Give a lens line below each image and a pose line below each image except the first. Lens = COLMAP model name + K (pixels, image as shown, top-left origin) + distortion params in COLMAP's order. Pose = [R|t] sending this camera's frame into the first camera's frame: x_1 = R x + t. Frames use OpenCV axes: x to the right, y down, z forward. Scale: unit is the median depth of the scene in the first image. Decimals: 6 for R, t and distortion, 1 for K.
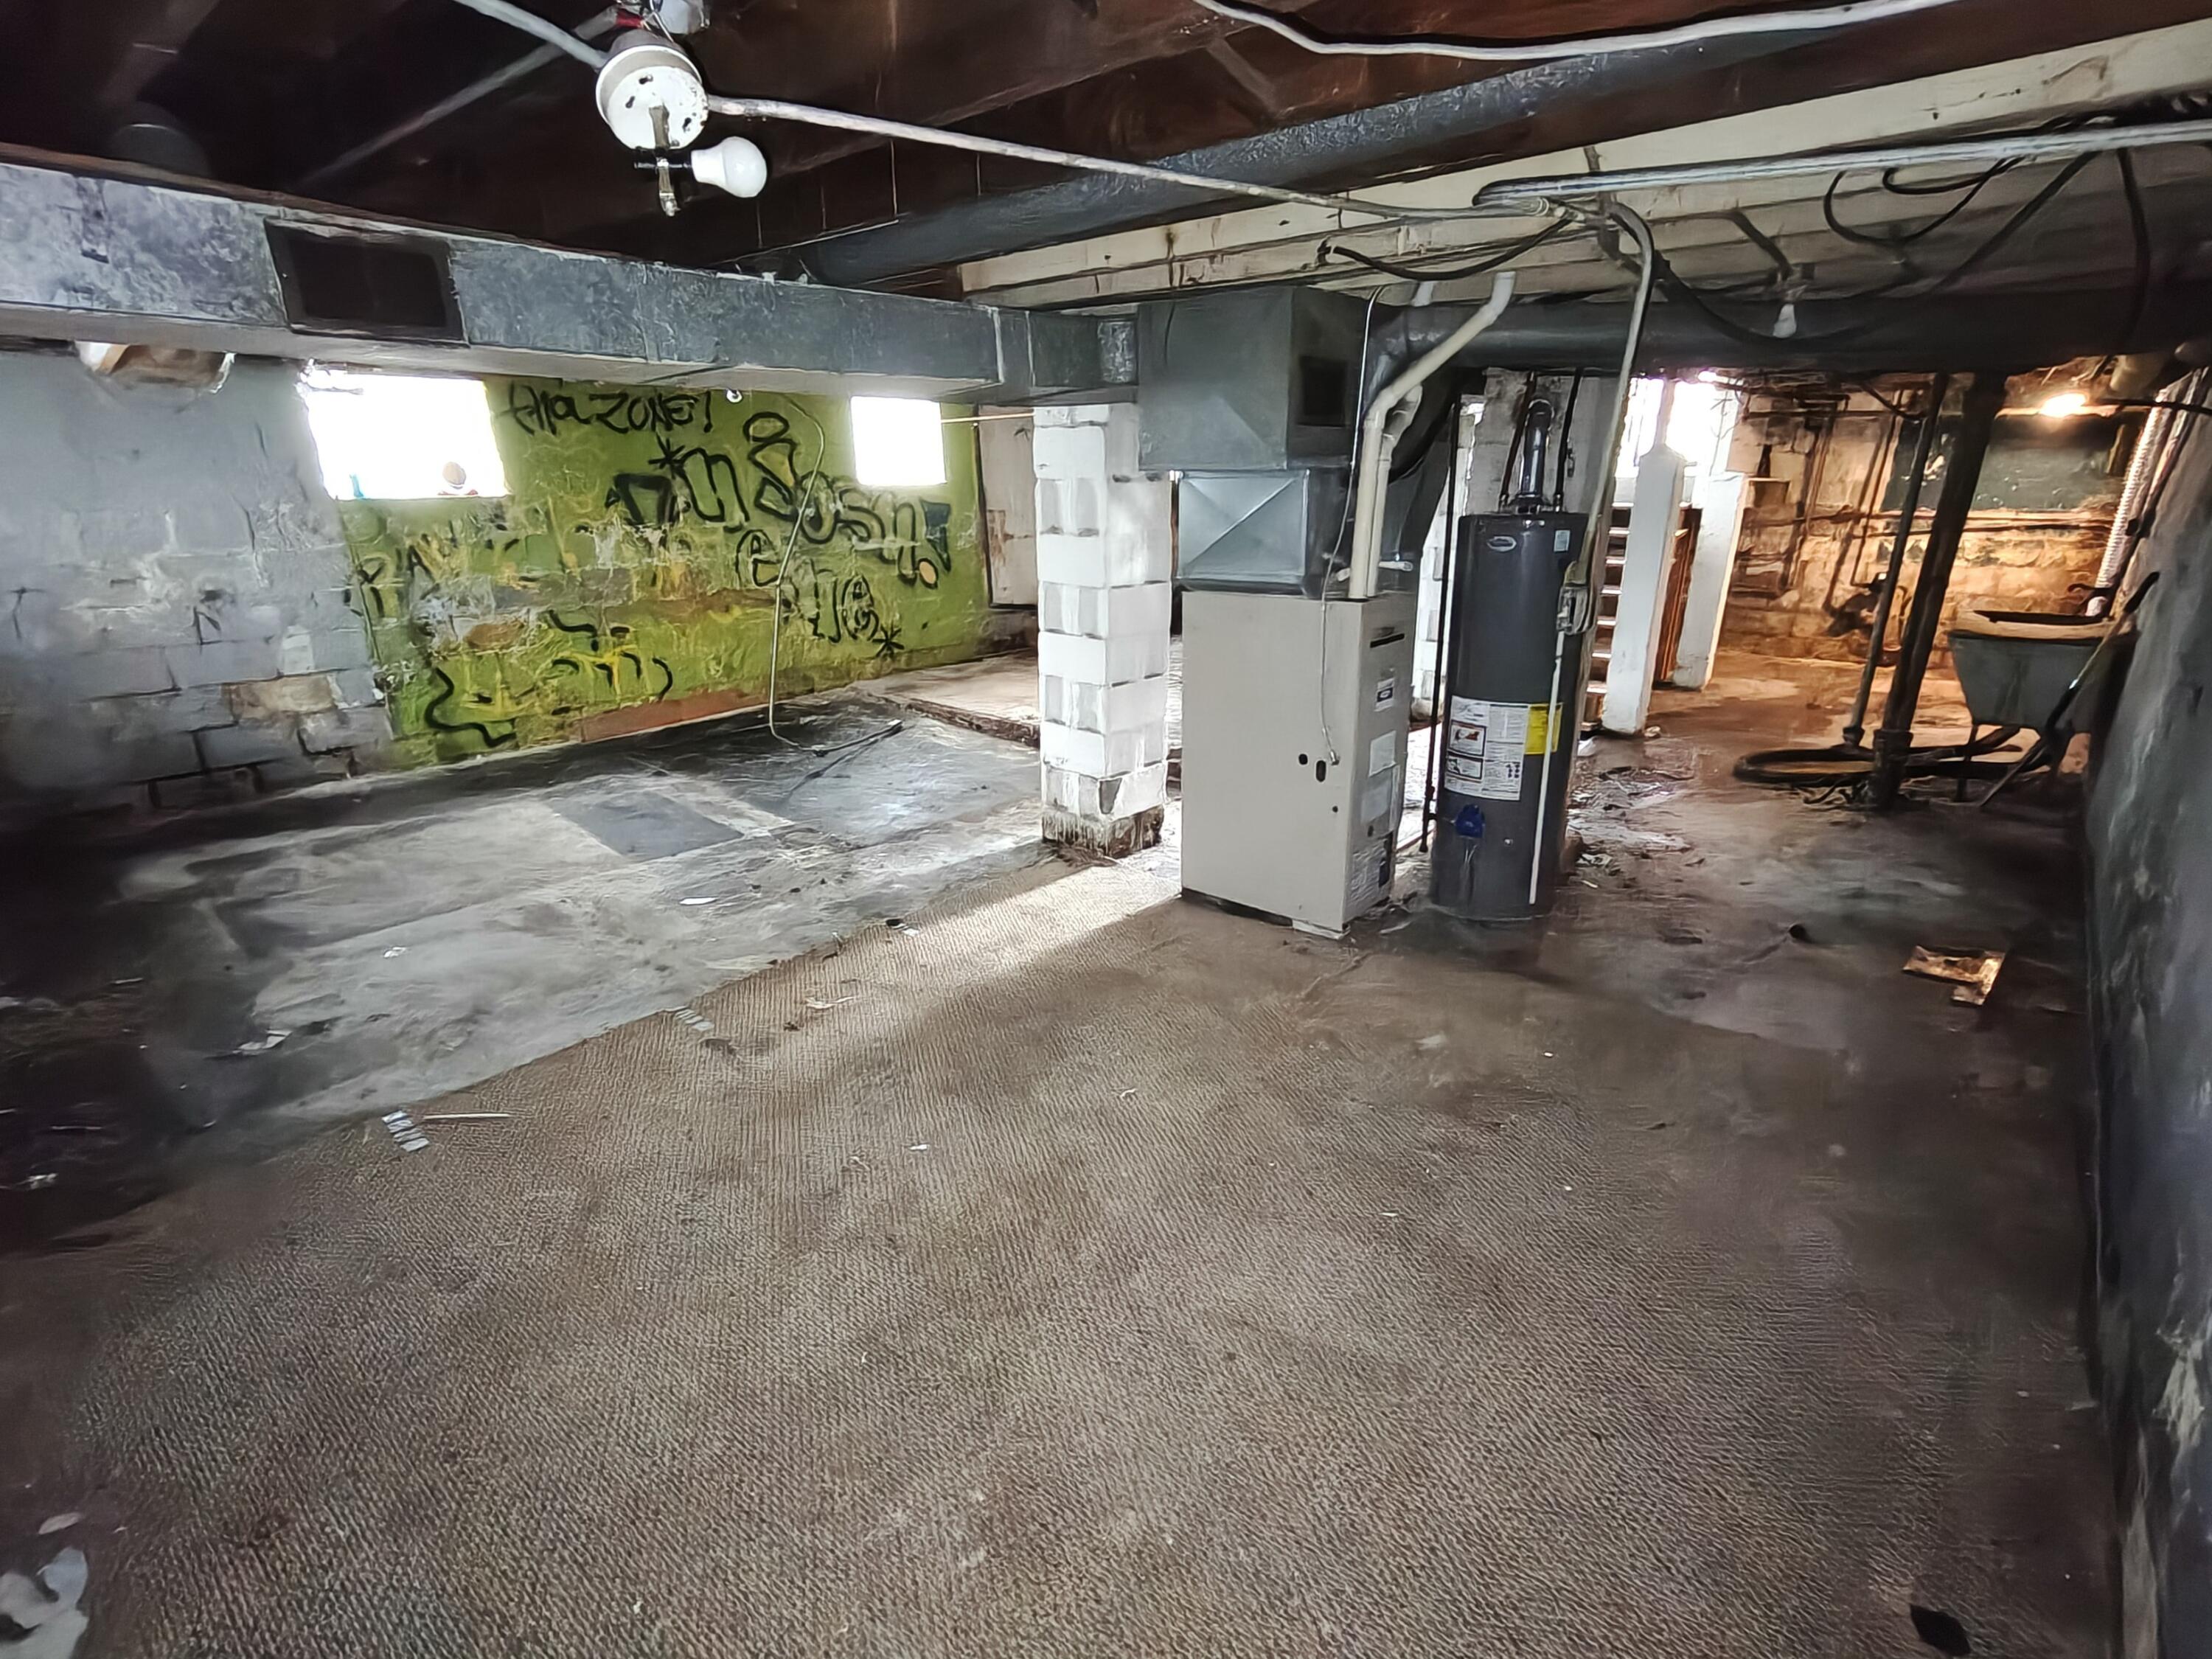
lens RADIAL K [[1056.7, 0, 1097.9], [0, 1056.7, 831.1], [0, 0, 1]] dist [0.002103, 0.003613]
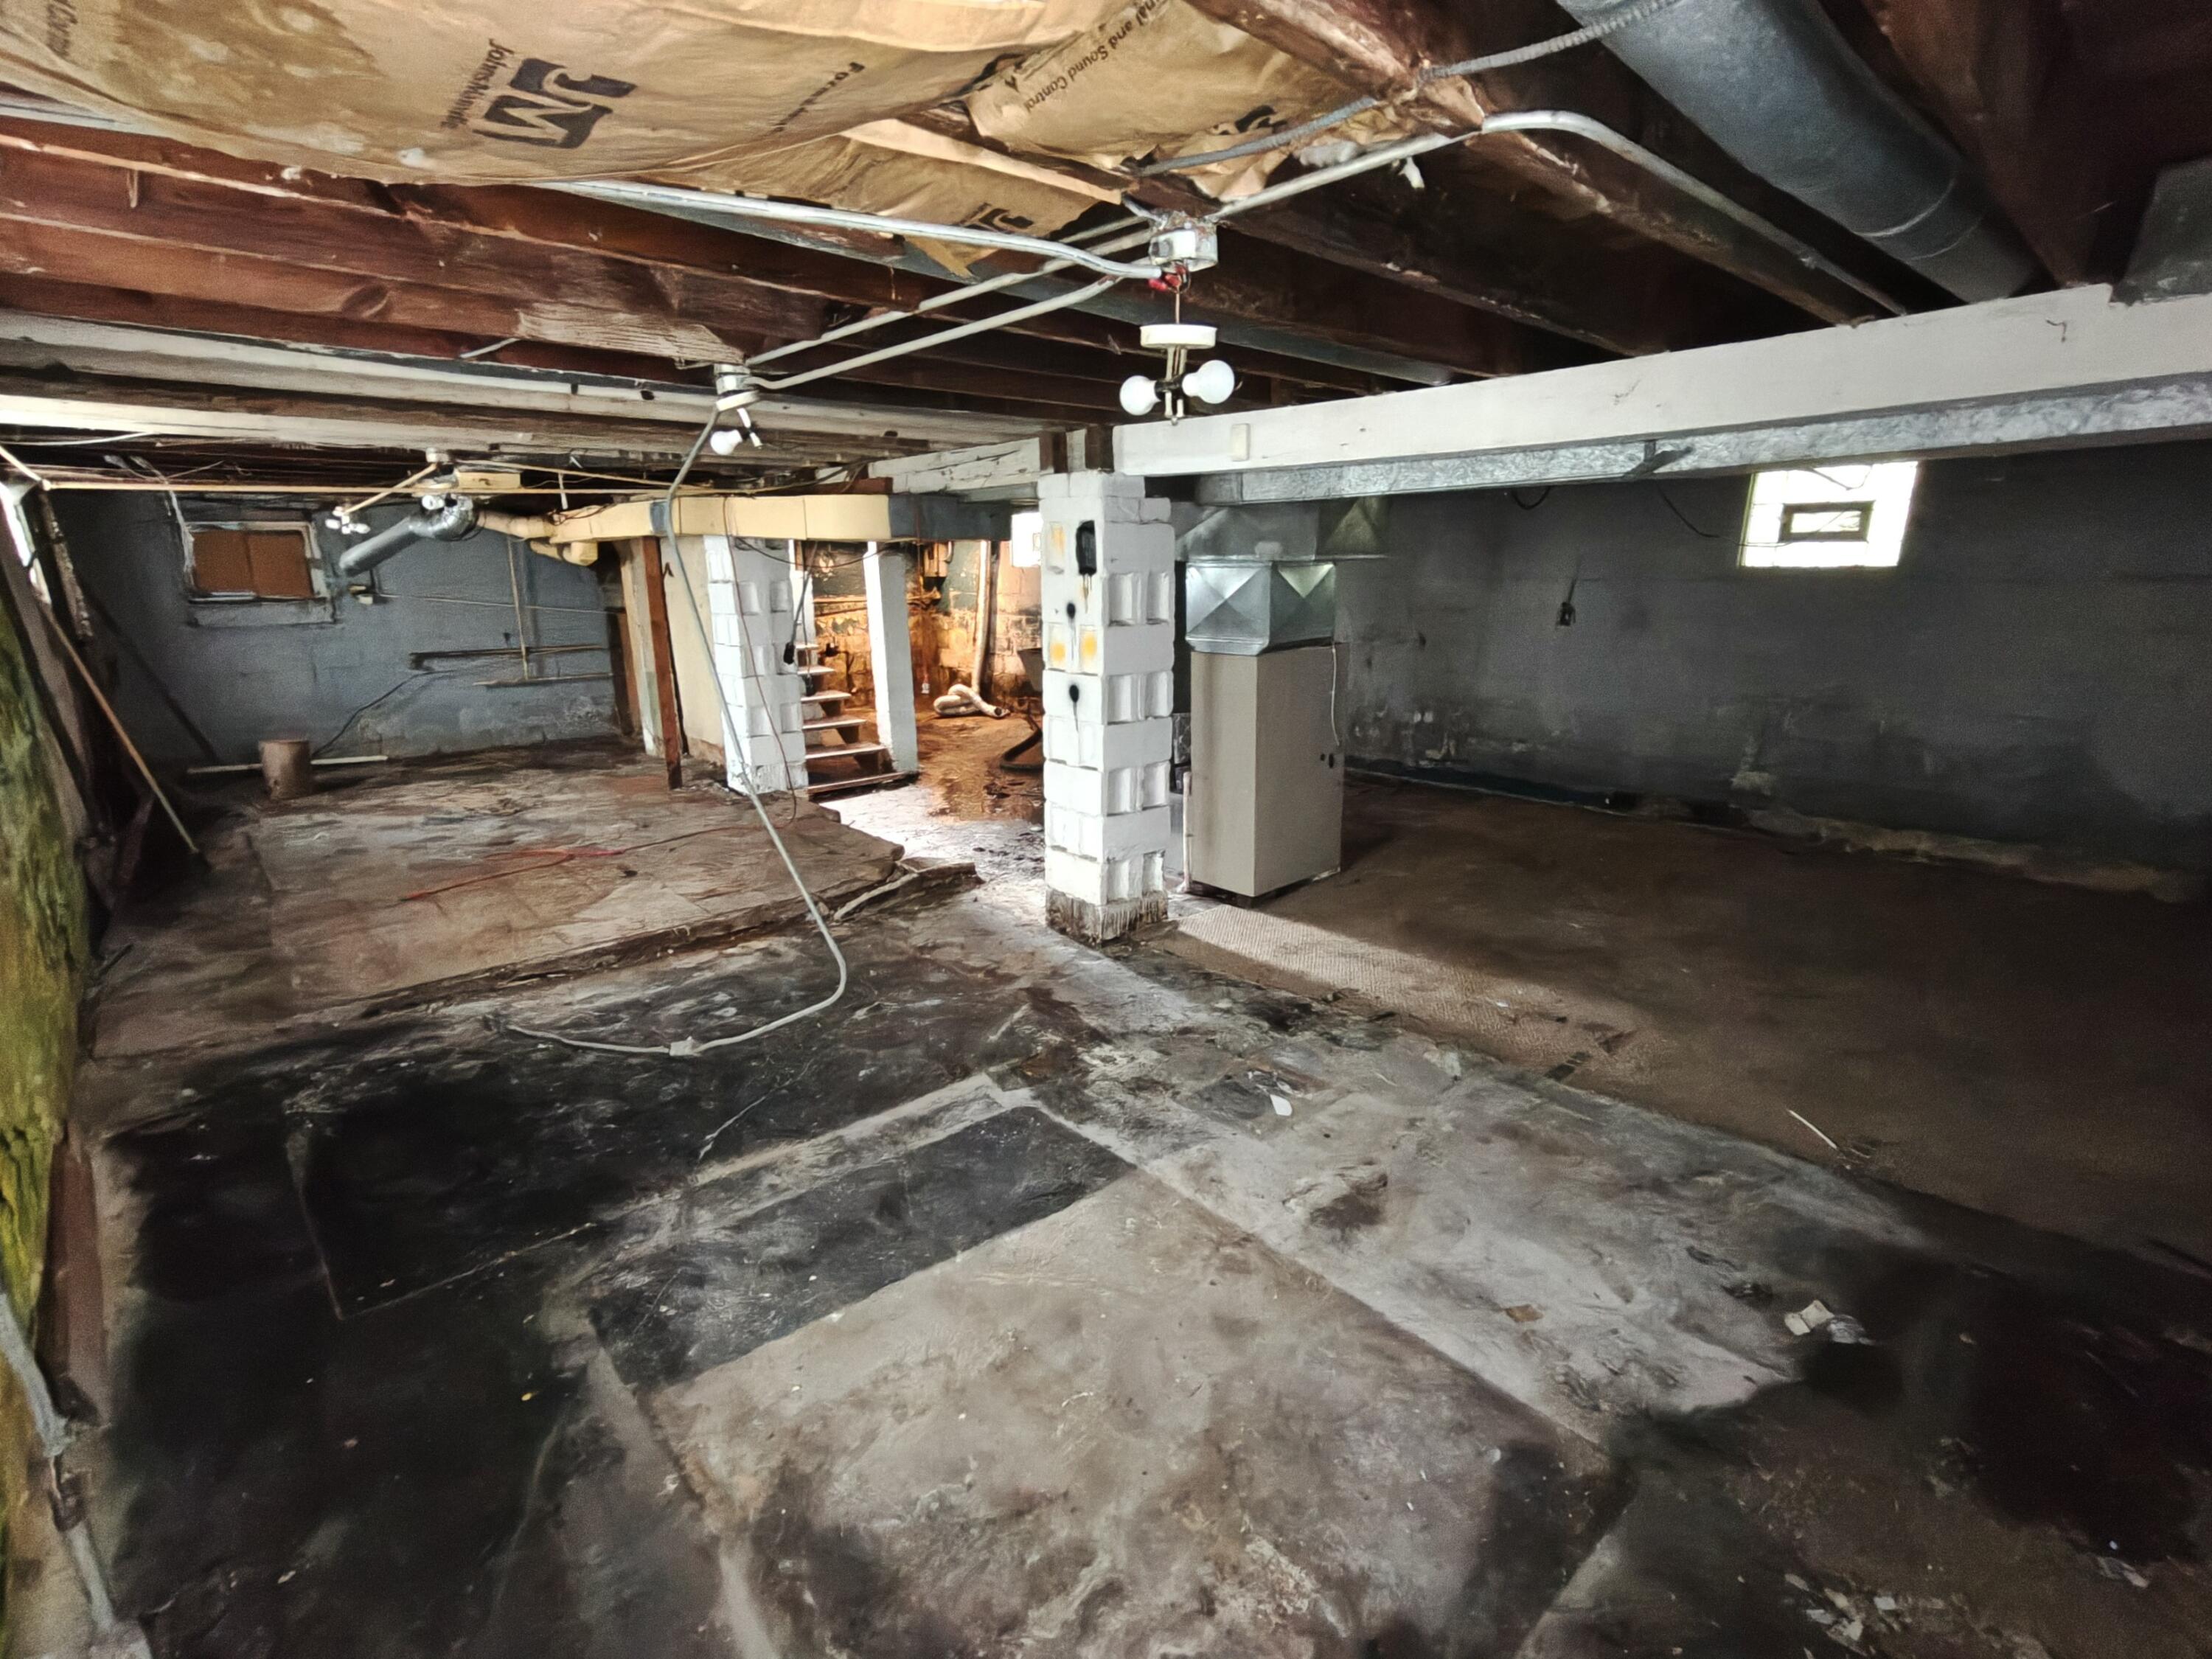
lens RADIAL K [[1056.7, 0, 1101.9], [0, 1056.7, 835.8], [0, 0, 1]] dist [0.002103, 0.003613]
pose [[0.103521, -0.252573, 0.962024, -0.986288], [0.338094, 0.918563, 0.204781, -0.289173], [-0.935401, 0.304055, 0.180484, 0.835765]]
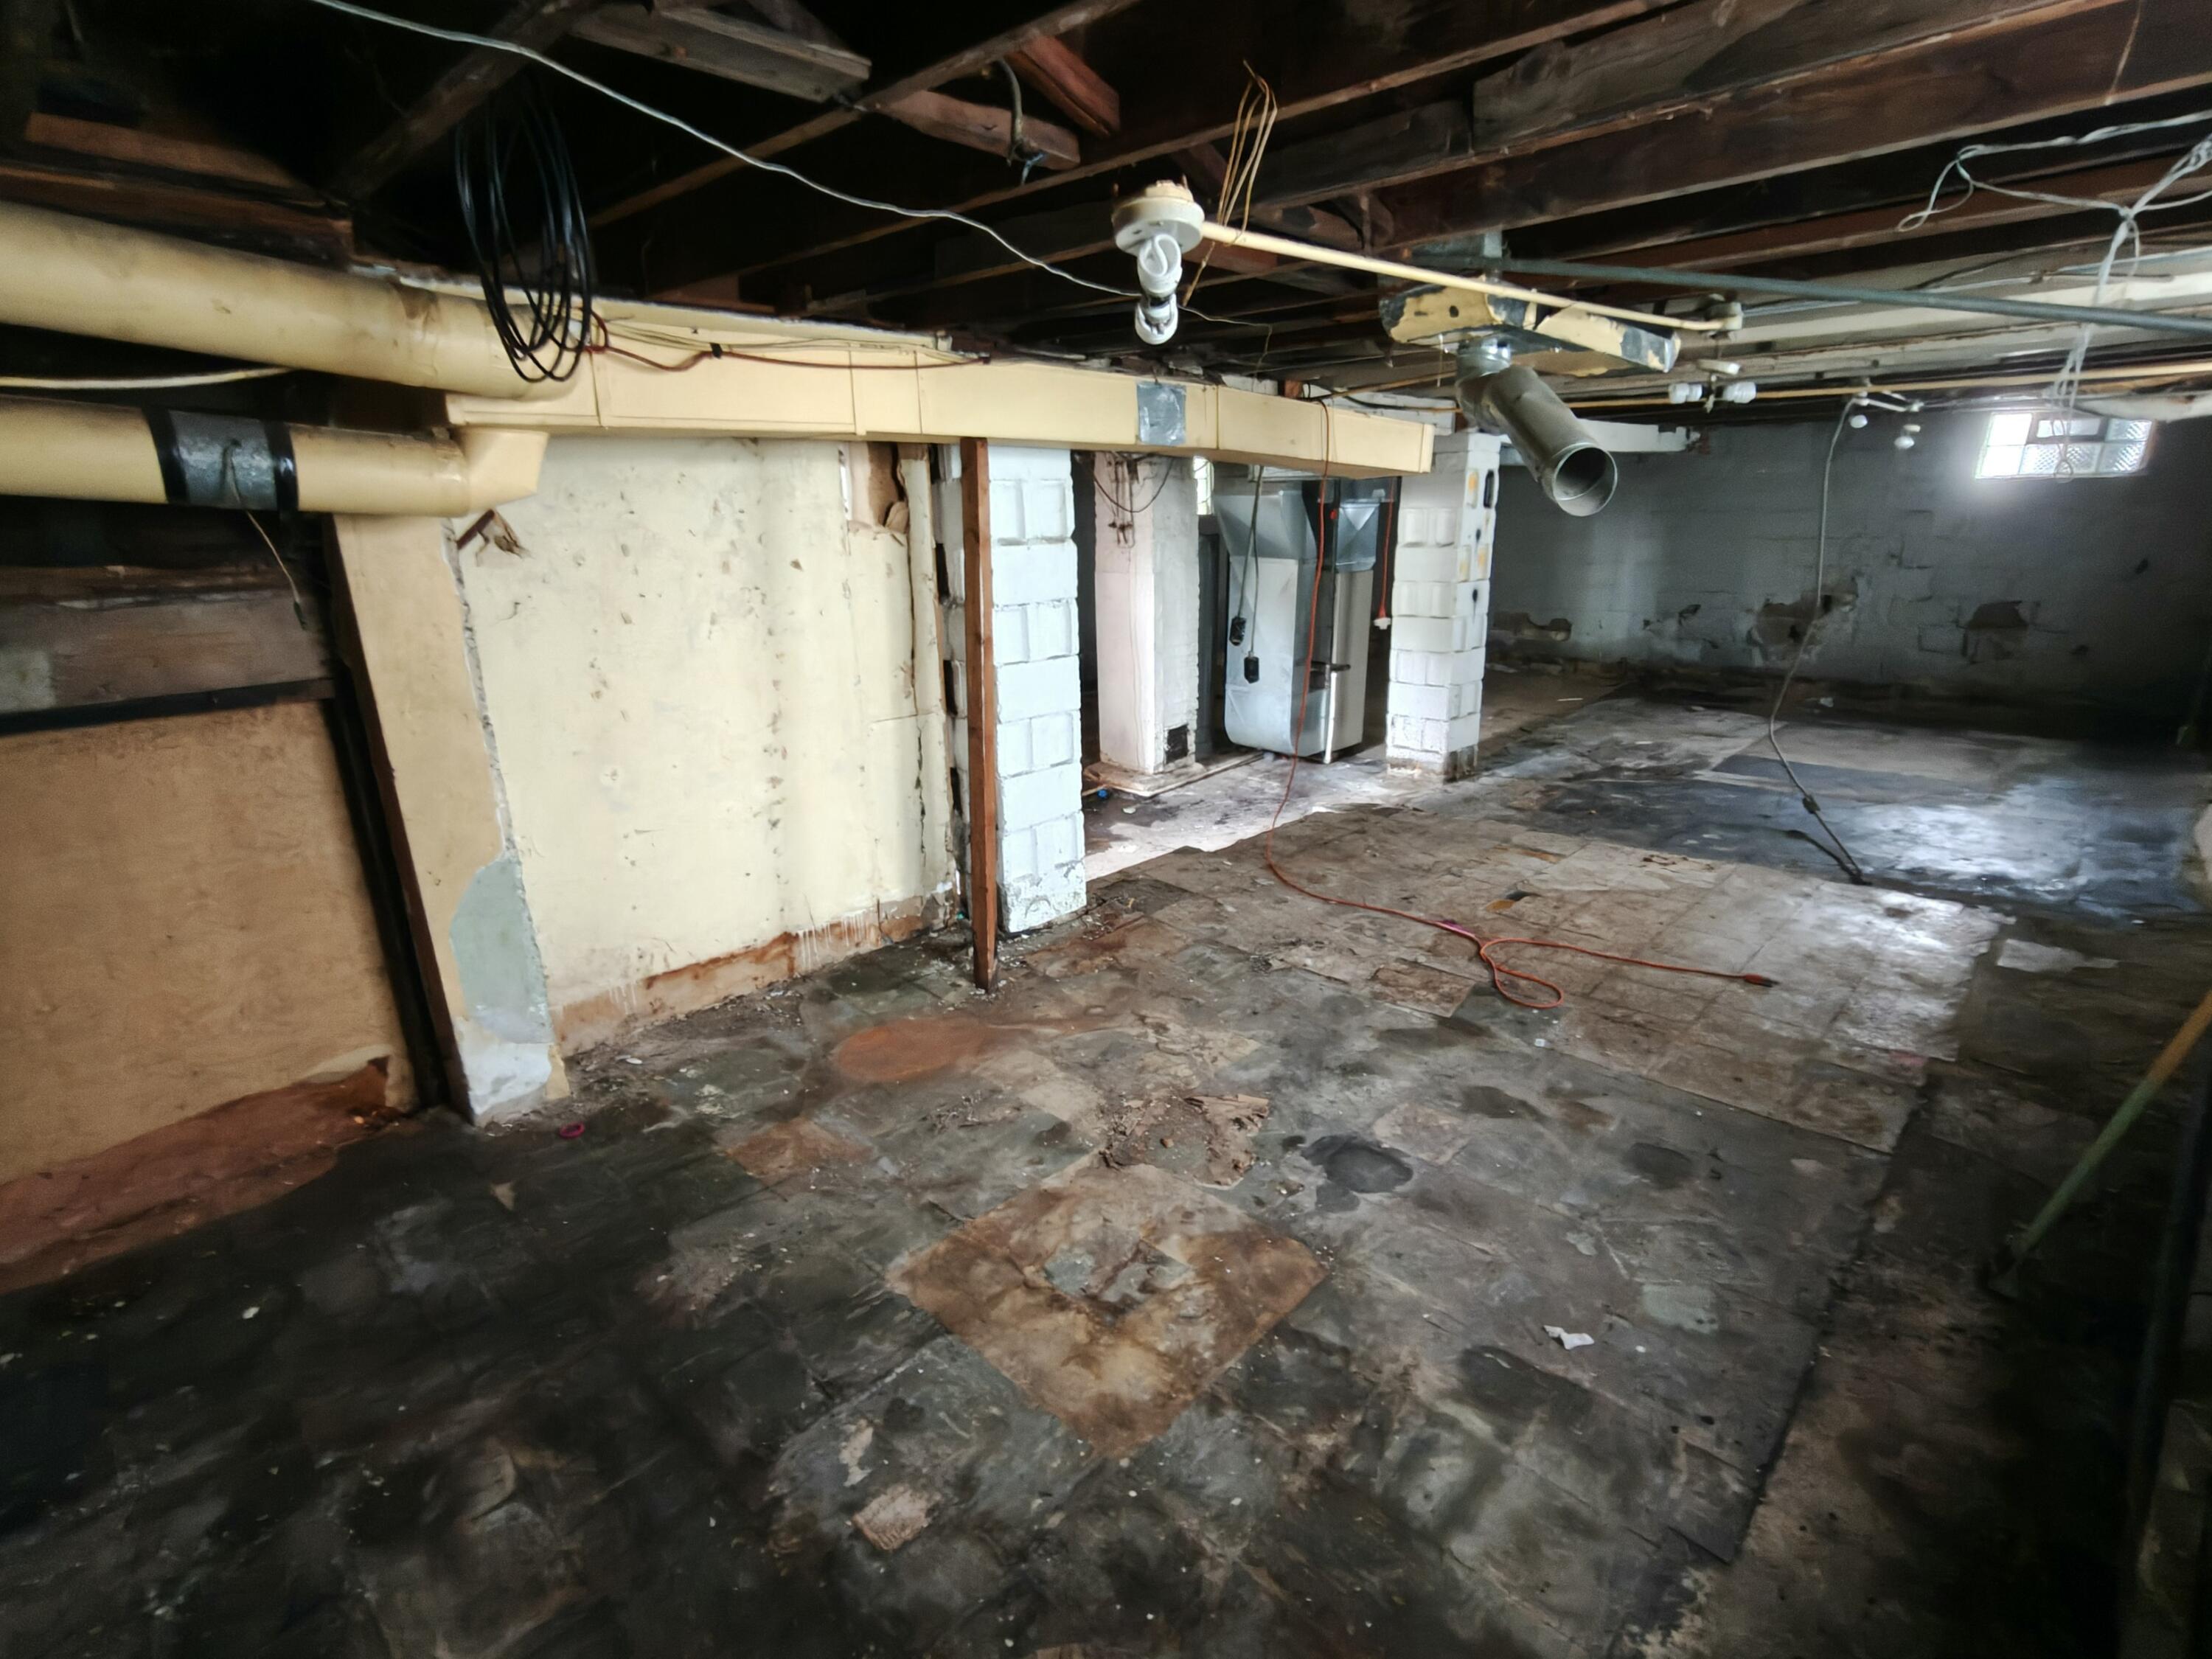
lens RADIAL K [[1056.7, 0, 1107.6], [0, 1056.7, 836.8], [0, 0, 1]] dist [0.002103, 0.003613]
pose [[-0.999681, 0.016582, 0.019039, 0.424406], [0.024602, 0.809204, 0.587012, -0.770615], [-0.005673, 0.587293, -0.809354, 2.265037]]
